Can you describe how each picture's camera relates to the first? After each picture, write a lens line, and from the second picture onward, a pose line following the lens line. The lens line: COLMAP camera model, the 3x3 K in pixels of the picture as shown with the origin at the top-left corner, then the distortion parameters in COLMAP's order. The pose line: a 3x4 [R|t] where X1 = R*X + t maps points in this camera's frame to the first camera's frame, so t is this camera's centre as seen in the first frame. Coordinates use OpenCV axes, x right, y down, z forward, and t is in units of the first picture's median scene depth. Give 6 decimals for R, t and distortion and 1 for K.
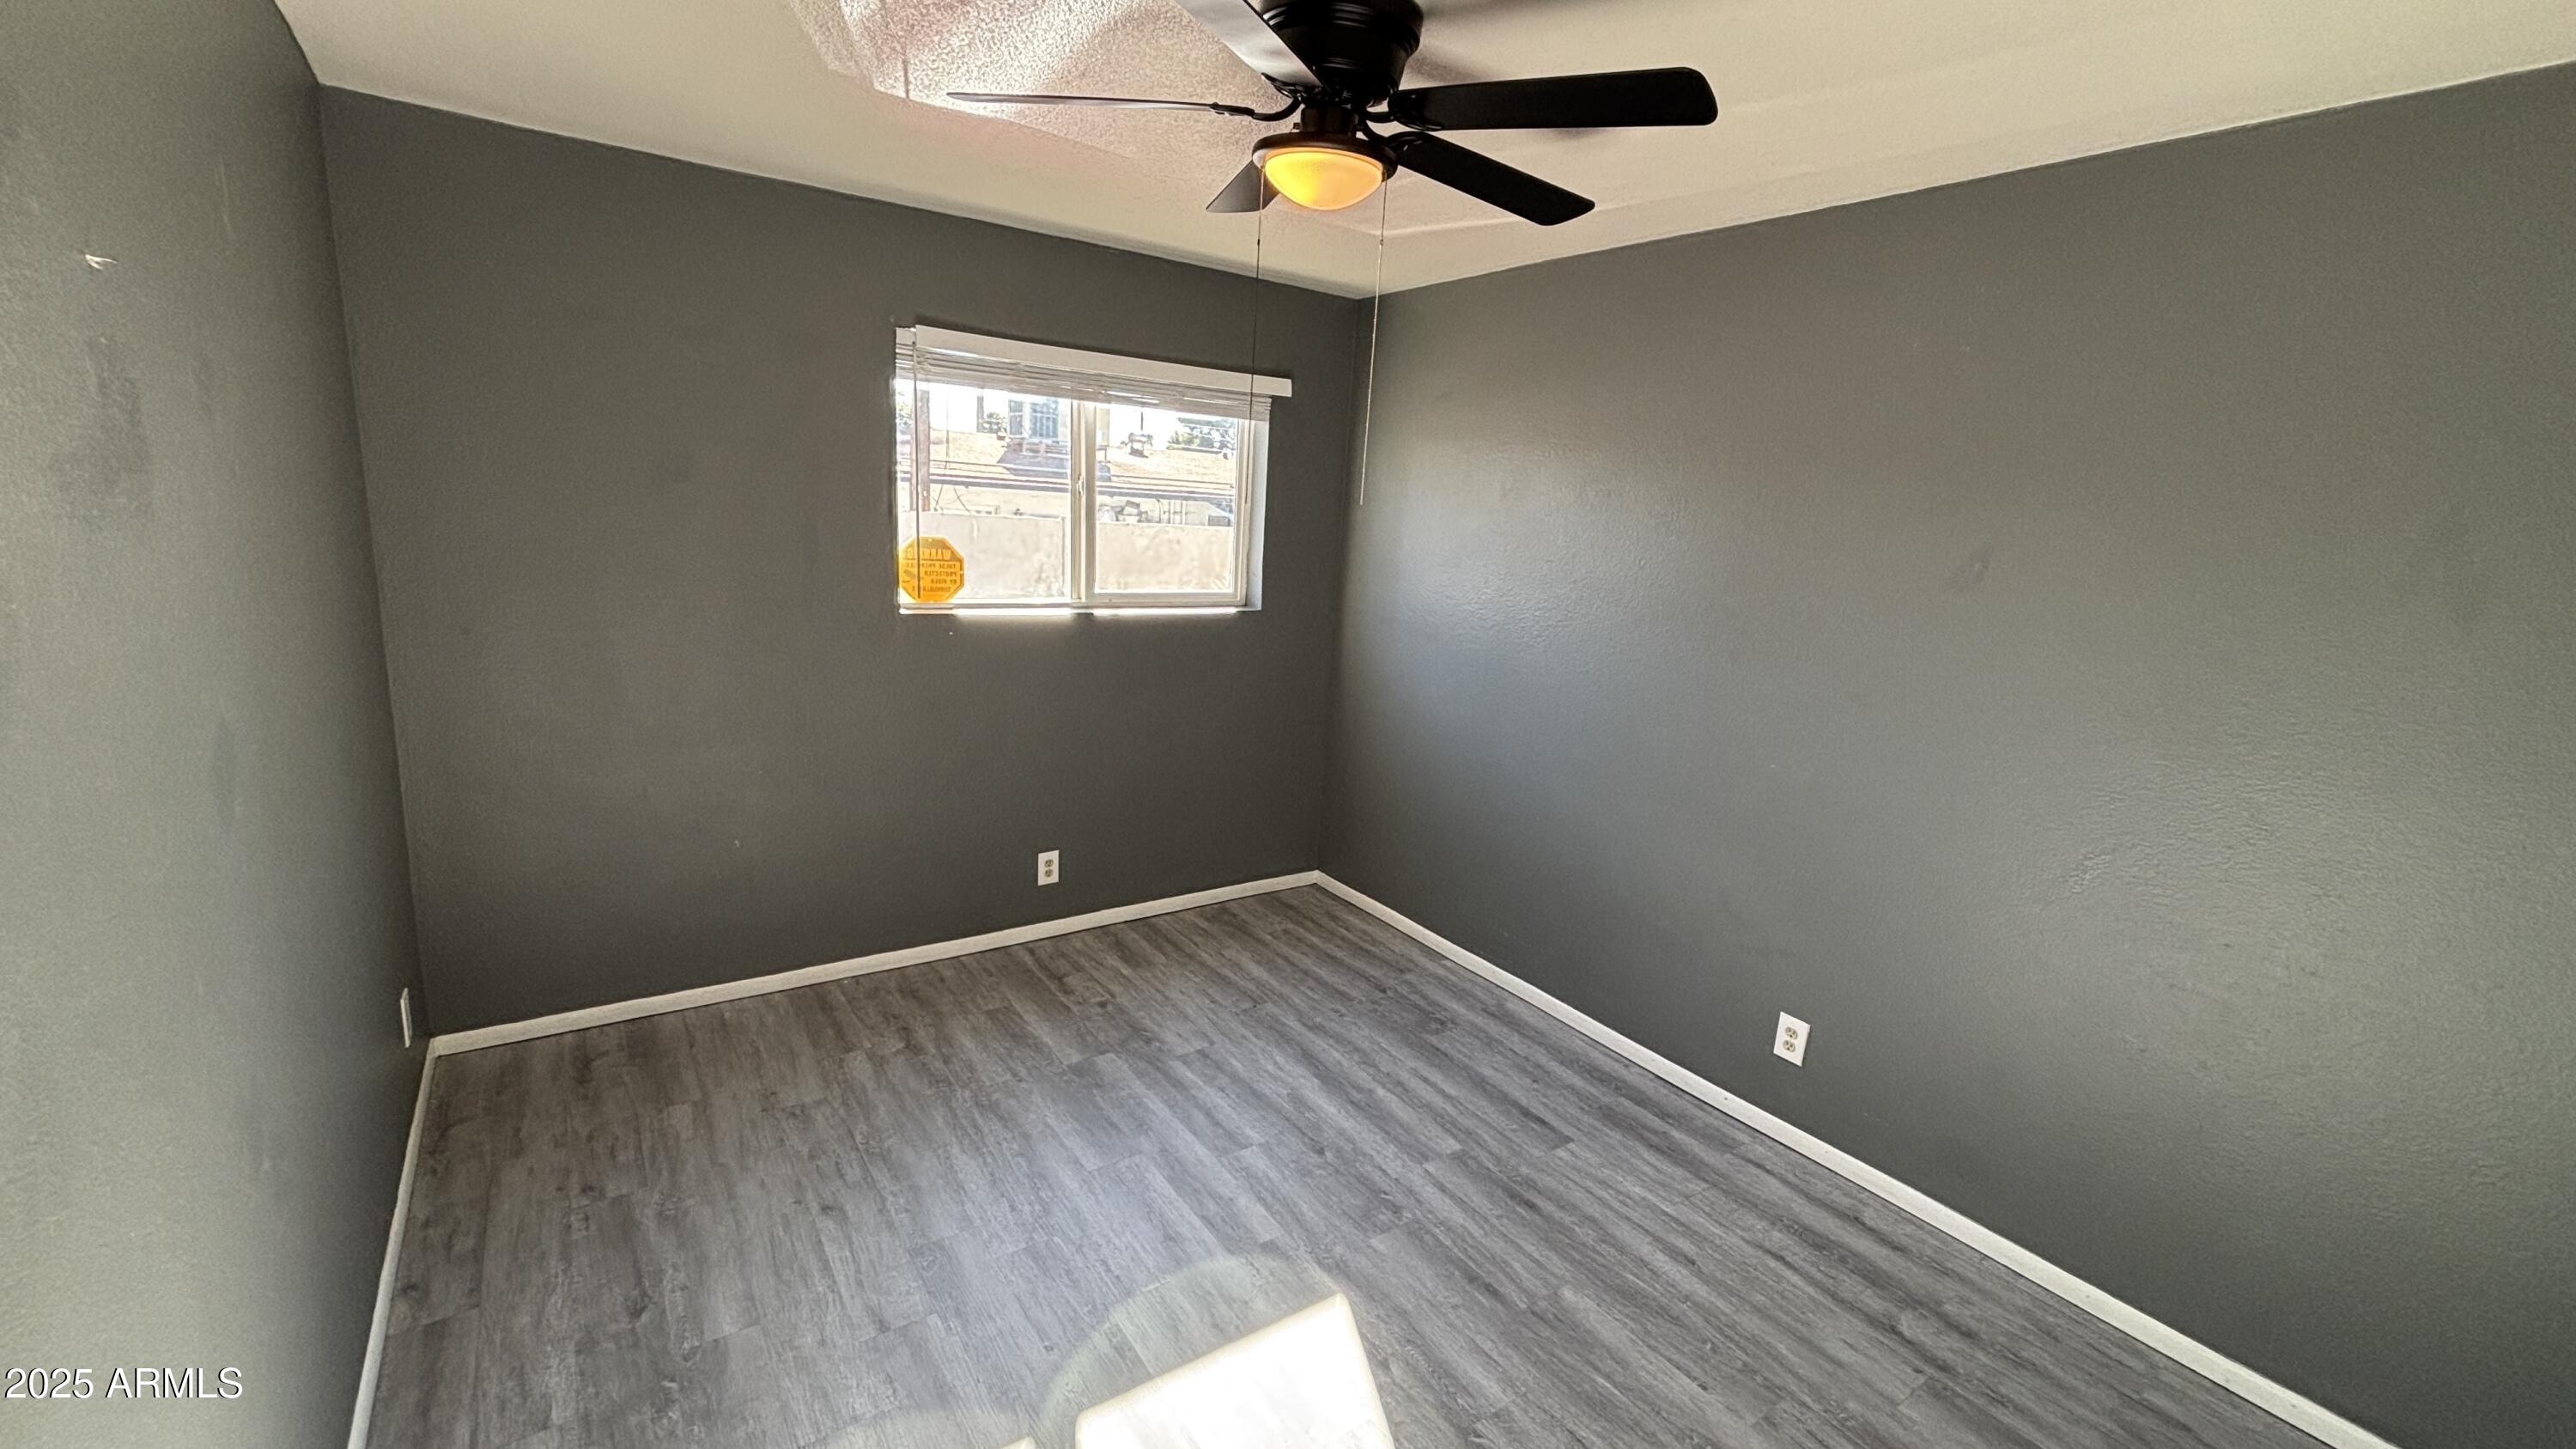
lens RADIAL K [[1029.1, 0, 1289.2], [0, 1029.1, 723.9], [0, 0, 1]] dist [0.002934, -0.002661]
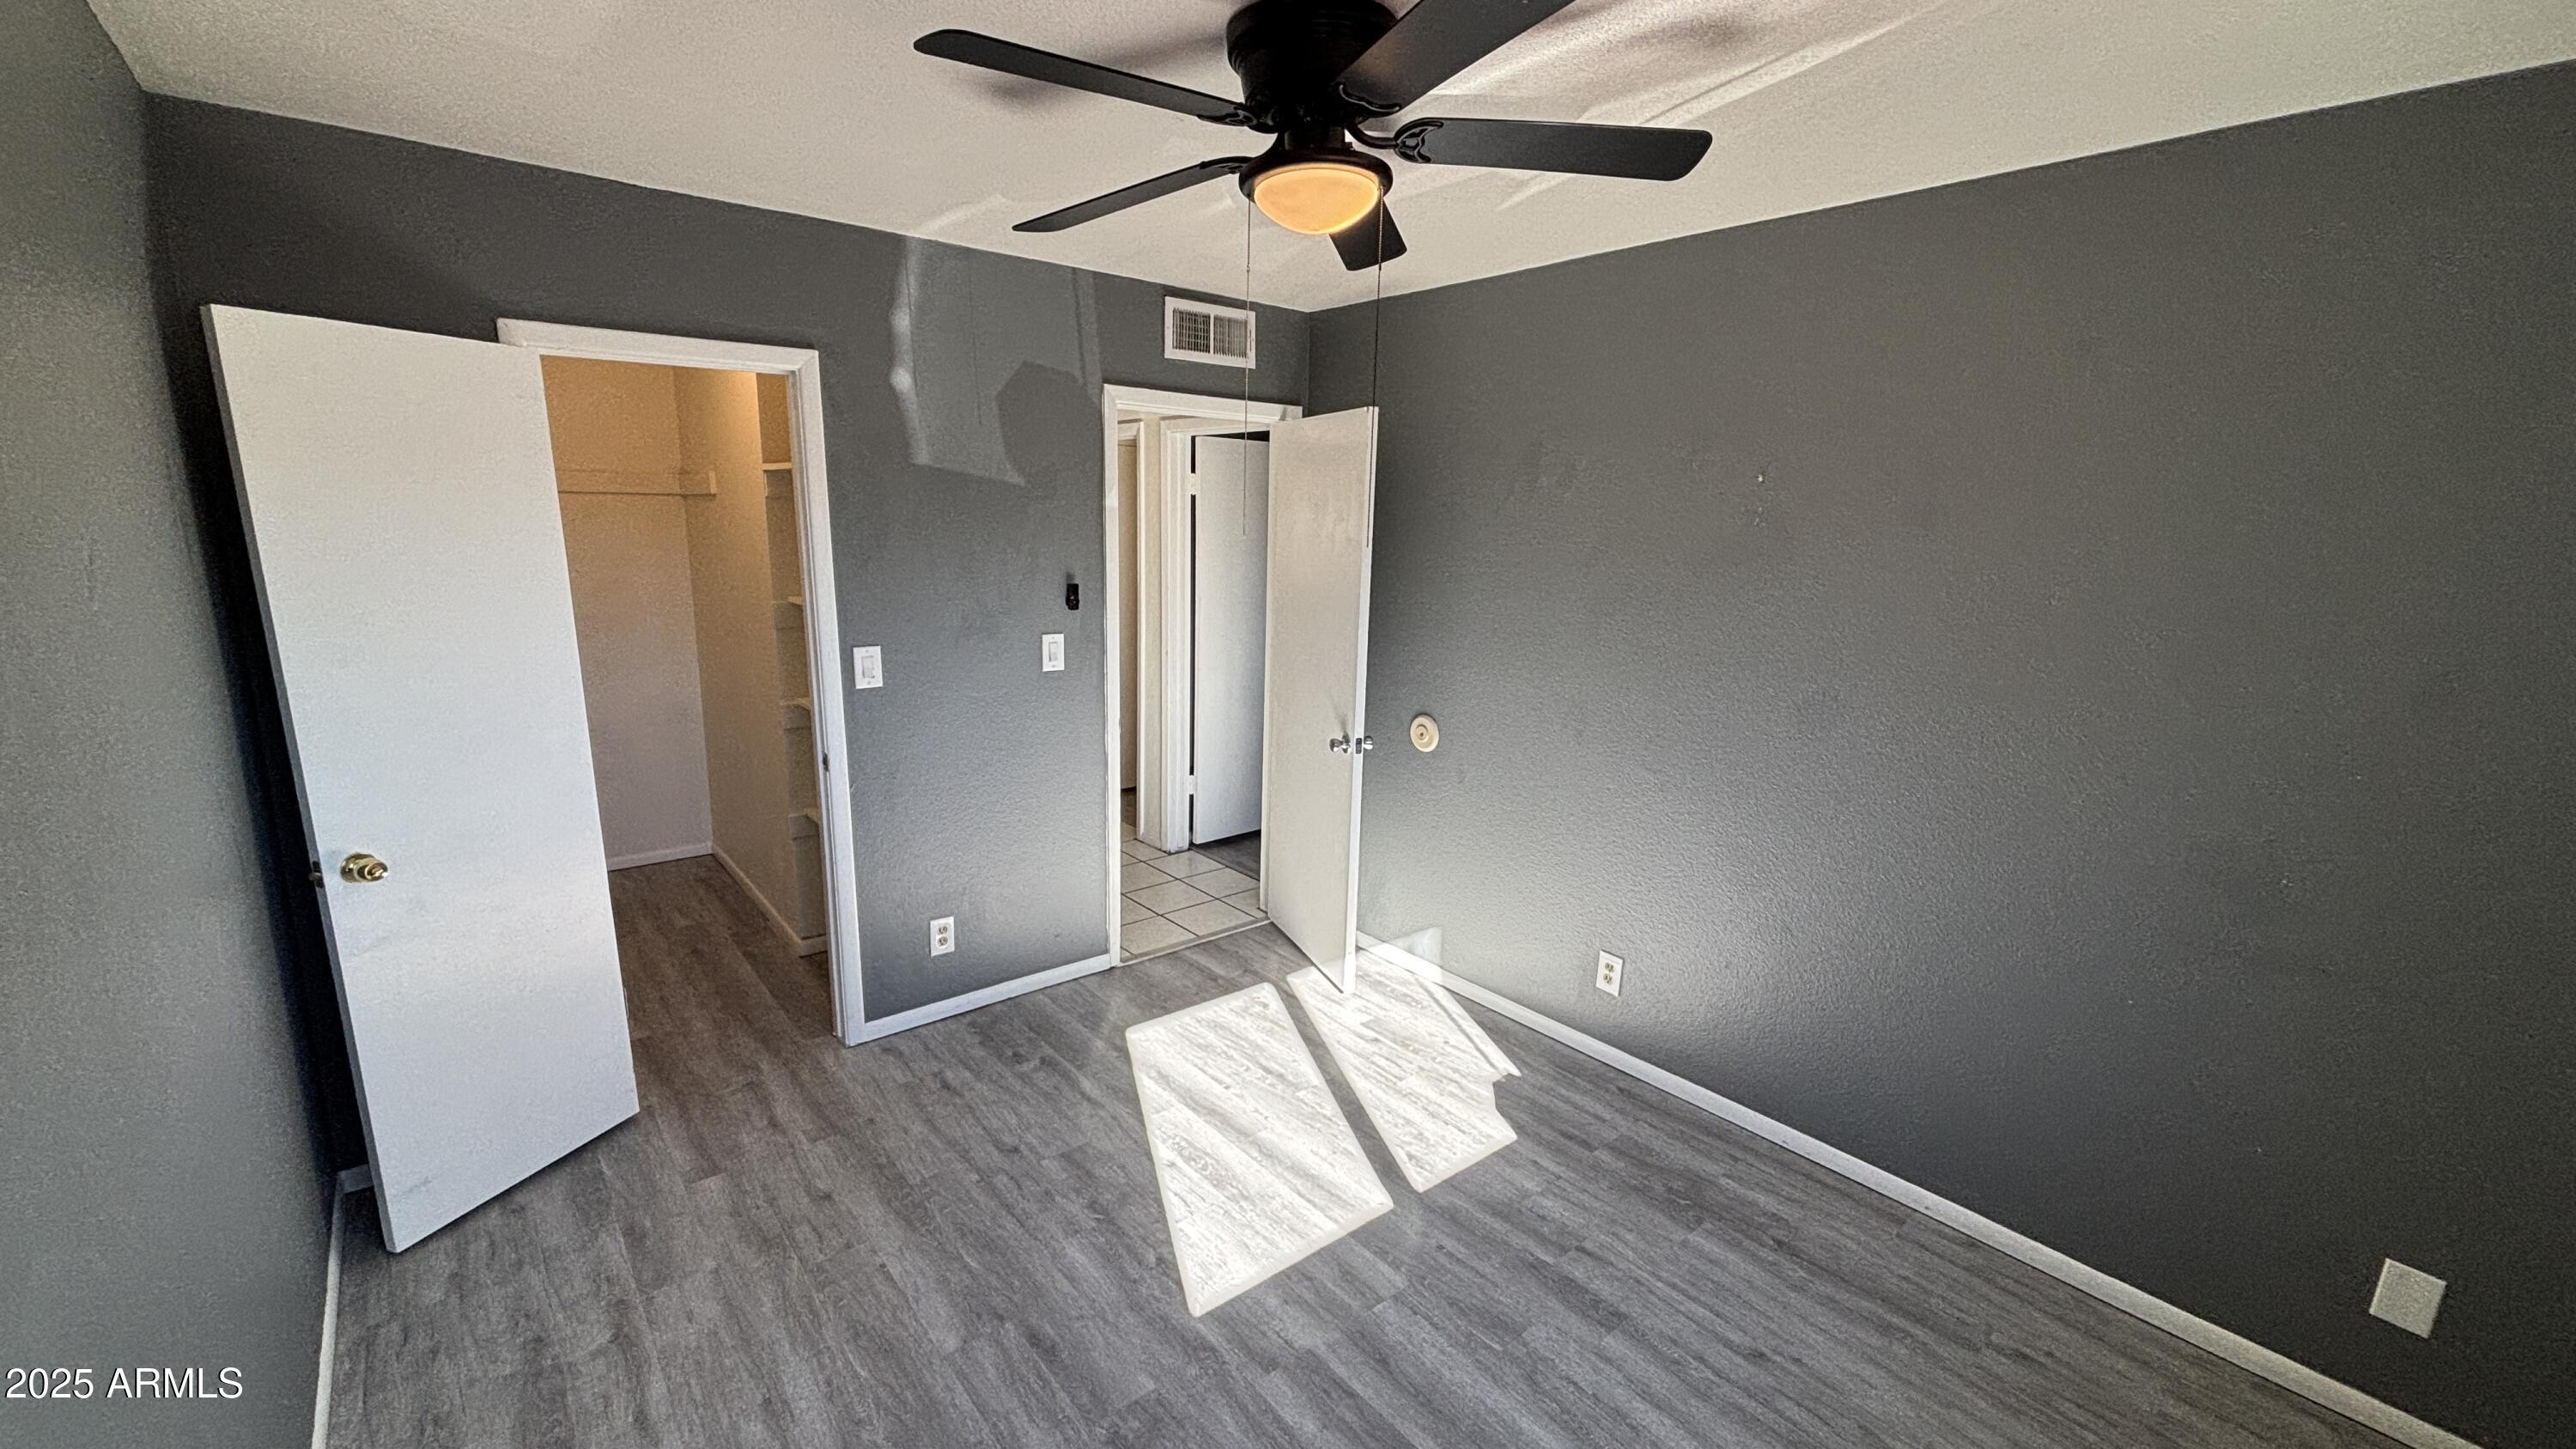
lens RADIAL K [[1029.1, 0, 1289.1], [0, 1029.1, 730.5], [0, 0, 1]] dist [0.002934, -0.002661]
pose [[-0.992911, -0.064826, -0.099625, 0.095007], [-0.099544, 0.911547, 0.398965, -0.377333], [0.064949, 0.406054, -0.911538, 1.684692]]
